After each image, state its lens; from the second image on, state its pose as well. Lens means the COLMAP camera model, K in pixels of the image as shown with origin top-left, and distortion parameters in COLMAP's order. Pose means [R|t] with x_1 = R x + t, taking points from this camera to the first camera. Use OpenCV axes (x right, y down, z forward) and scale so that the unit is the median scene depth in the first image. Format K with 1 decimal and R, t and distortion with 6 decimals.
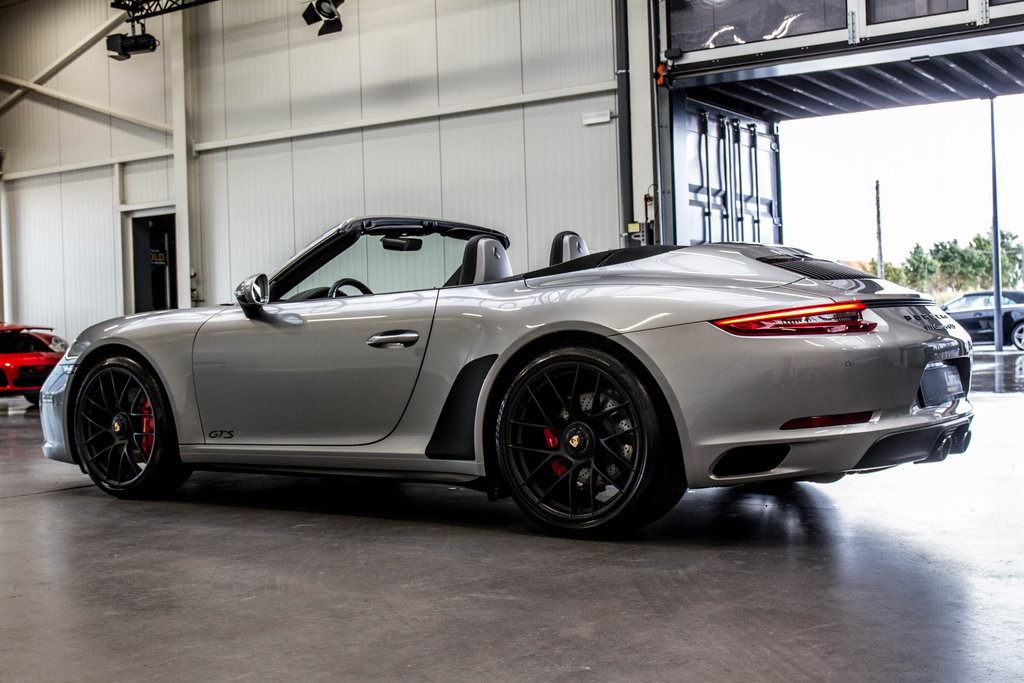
lens RADIAL K [[1315.7, 0, 512.0], [0, 1315.7, 341.5], [0, 0, 1]] dist [-0.020282, -0.004906]
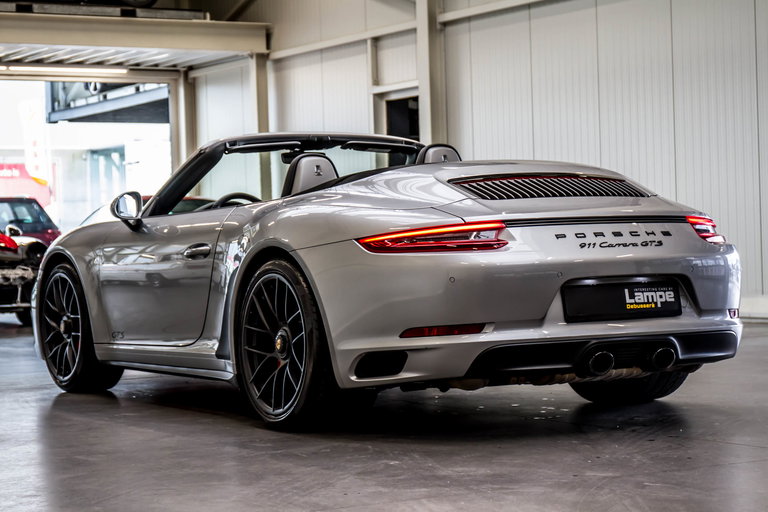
lens RADIAL K [[1888.1, 0, 384.0], [0, 1888.1, 256.0], [0, 0, 1]] dist [0.025424, -0.408004]
pose [[0.902371, 0.009089, -0.430863, 0.276205], [-0.004691, 0.999926, 0.011269, -0.006267], [0.430934, -0.008147, 0.902347, -0.141165]]
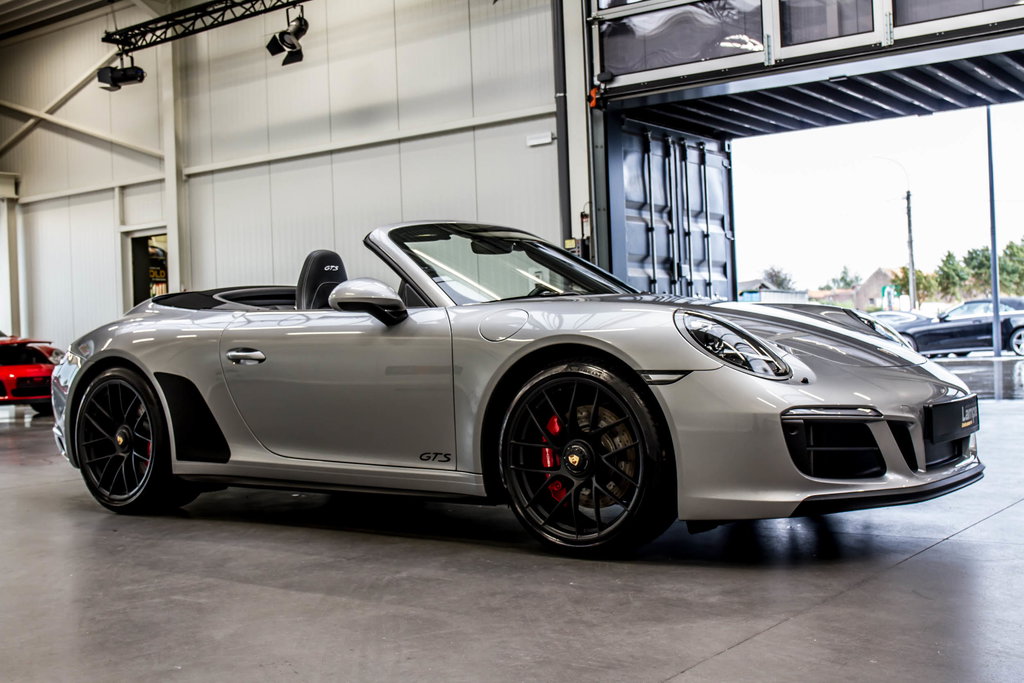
lens RADIAL K [[1259.1, 0, 512.0], [0, 1259.1, 341.5], [0, 0, 1]] dist [-0.024630, -0.012147]
pose [[0.998541, -0.005707, -0.053691, 0.082641], [0.005426, 0.999971, -0.005373, -0.002842], [0.053720, 0.005074, 0.998543, -0.003293]]
